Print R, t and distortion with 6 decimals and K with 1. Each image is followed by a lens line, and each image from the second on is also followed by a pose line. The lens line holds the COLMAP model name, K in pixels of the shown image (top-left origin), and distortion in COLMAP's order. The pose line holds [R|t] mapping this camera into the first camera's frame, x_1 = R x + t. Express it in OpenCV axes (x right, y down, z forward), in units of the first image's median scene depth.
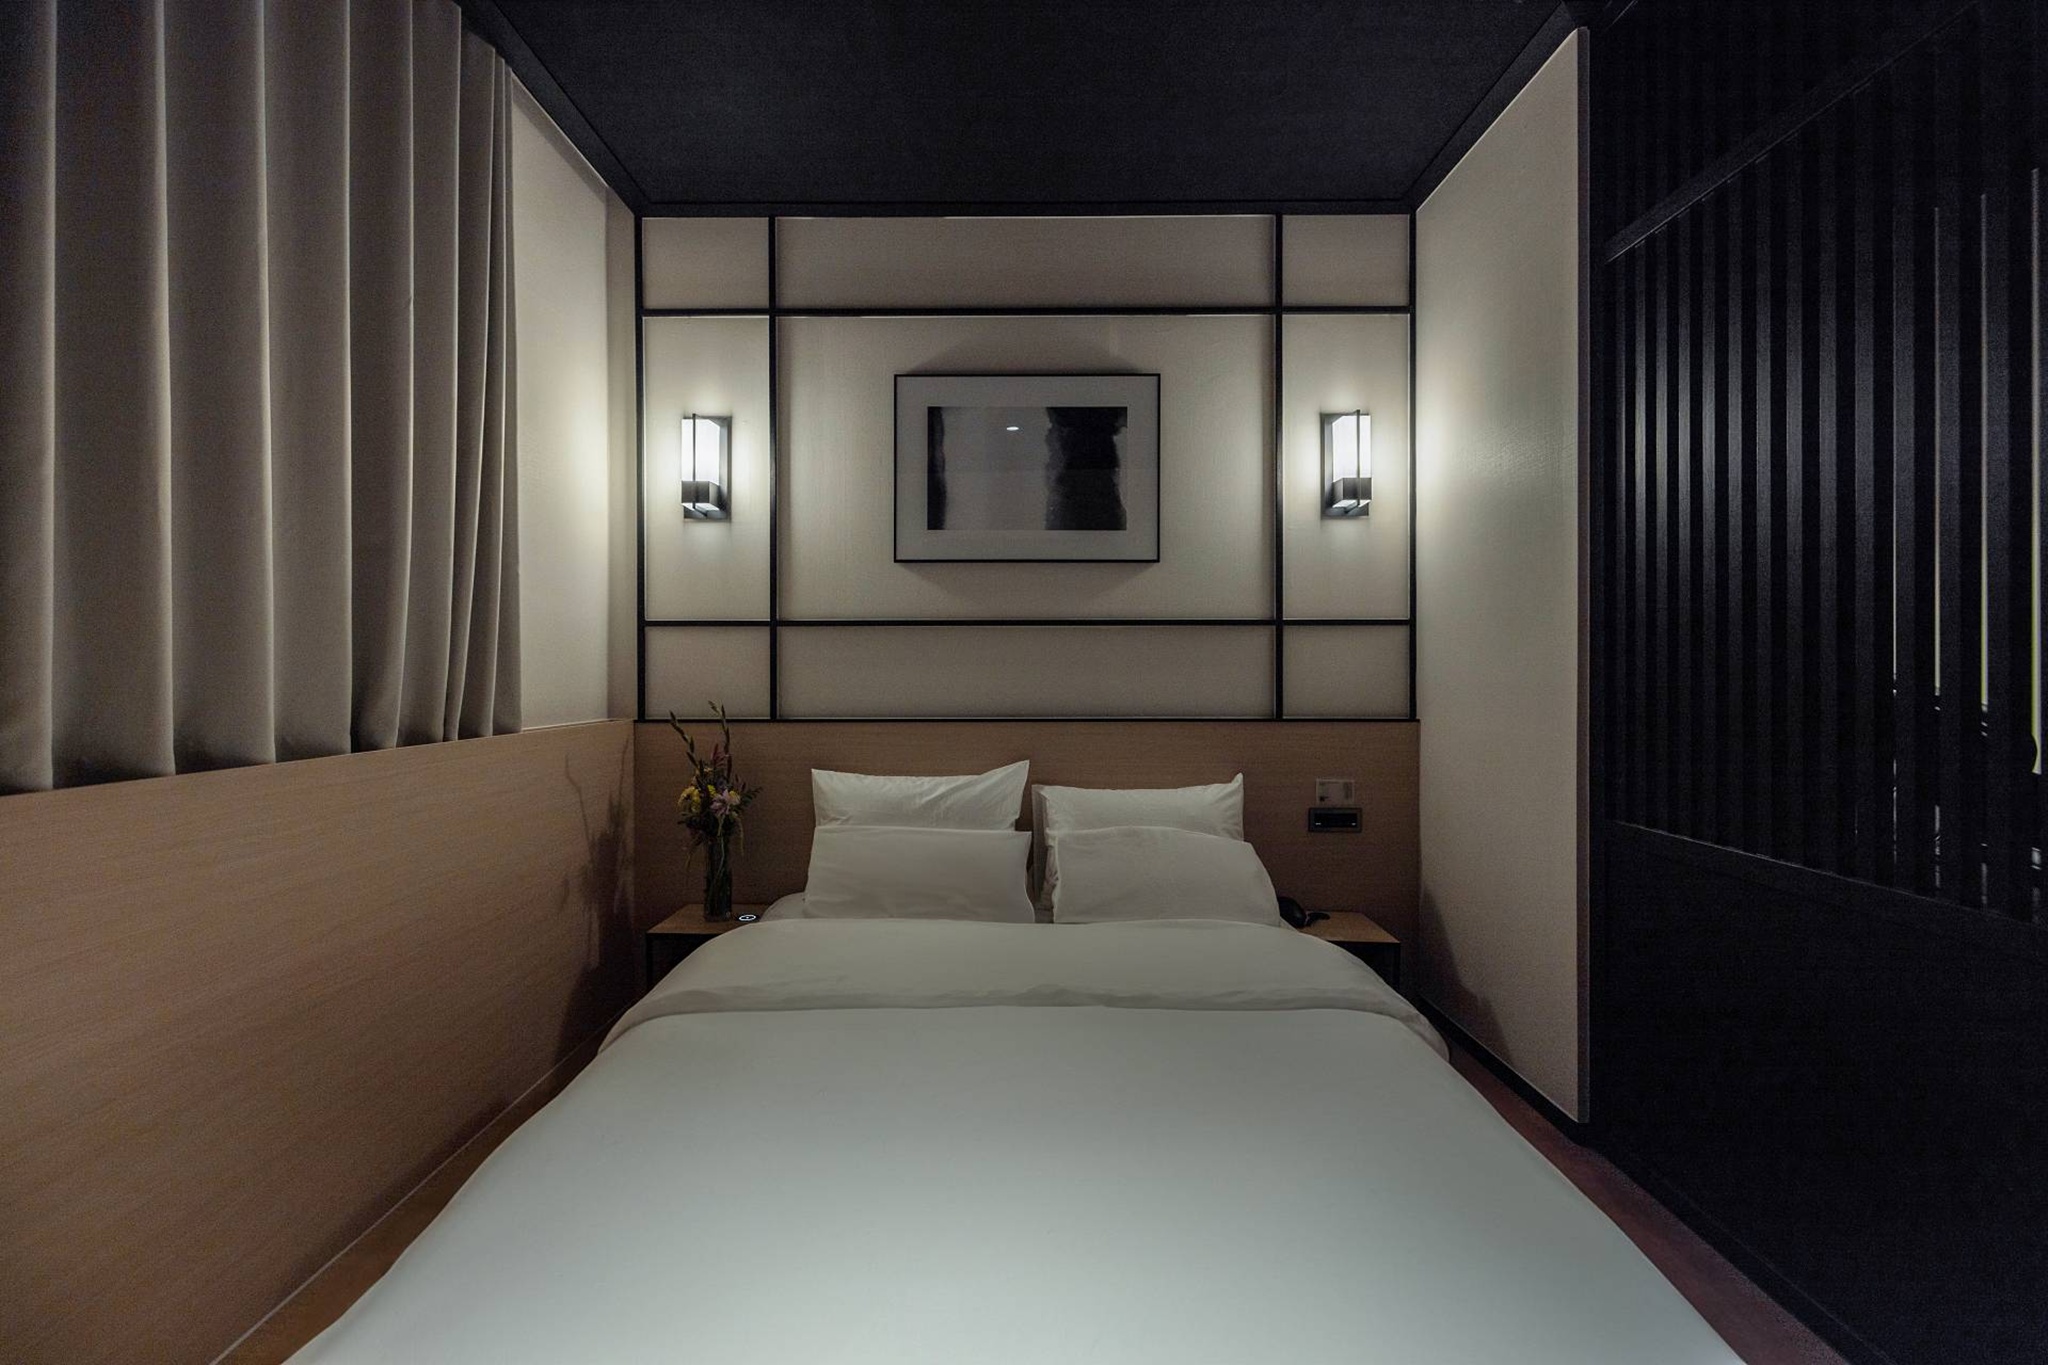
lens RADIAL K [[864.4, 0, 1010.8], [0, 864.4, 664.1], [0, 0, 1]] dist [-0.000824, 0.000035]
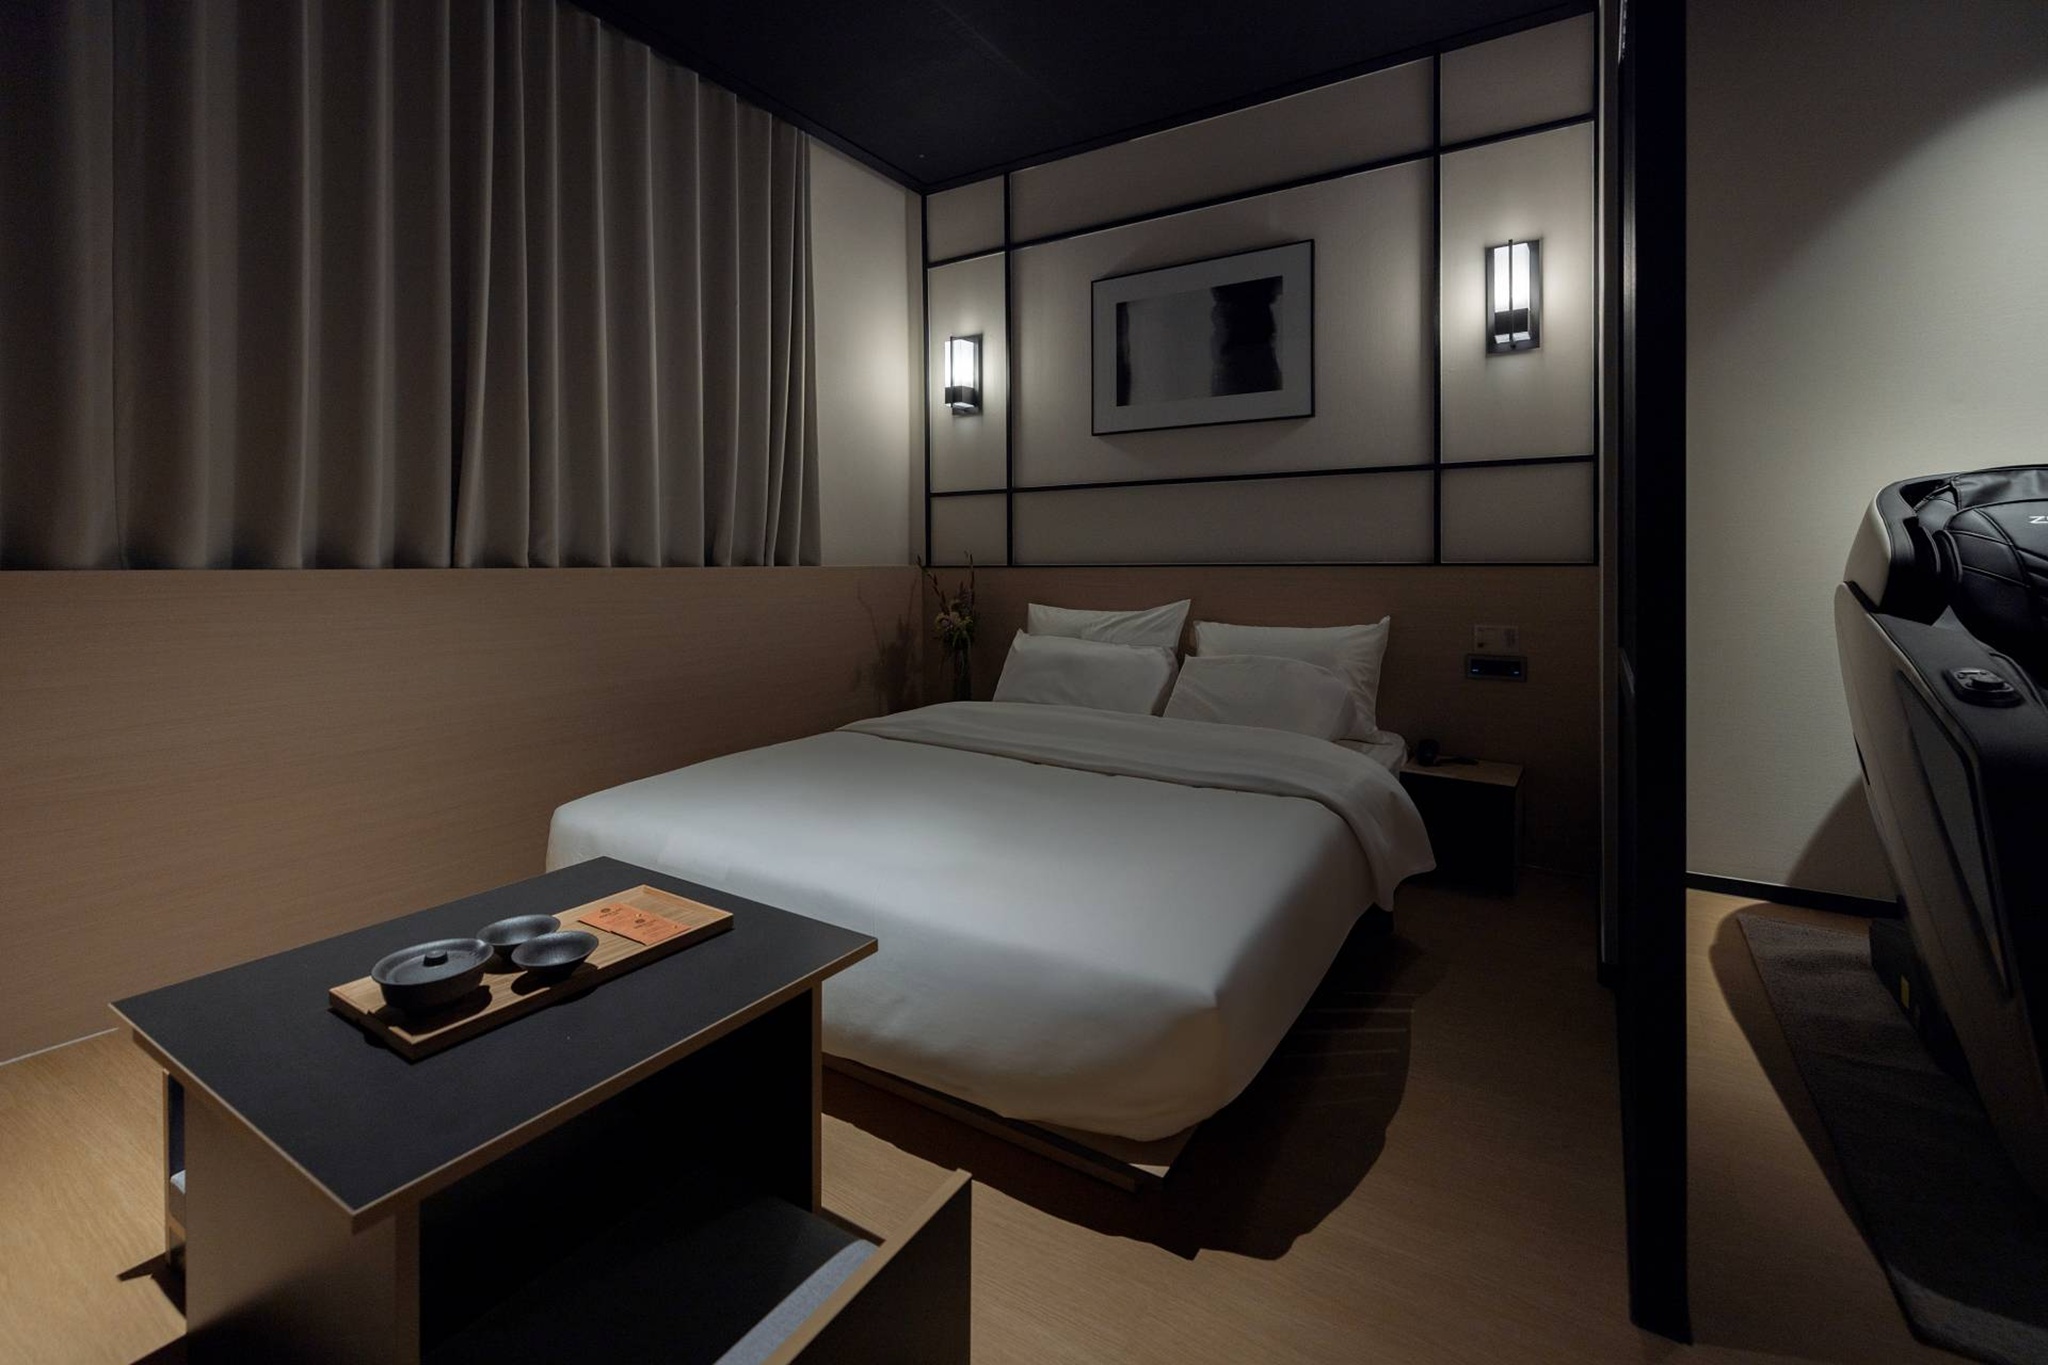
lens RADIAL K [[901.3, 0, 1020.6], [0, 901.3, 562.4], [0, 0, 1]] dist [0.000366, 0.000012]
pose [[0.852296, -0.003277, -0.523049, 0.443430], [0.006525, 0.999969, 0.004367, 0.054039], [0.523019, -0.007135, 0.852291, -0.134106]]
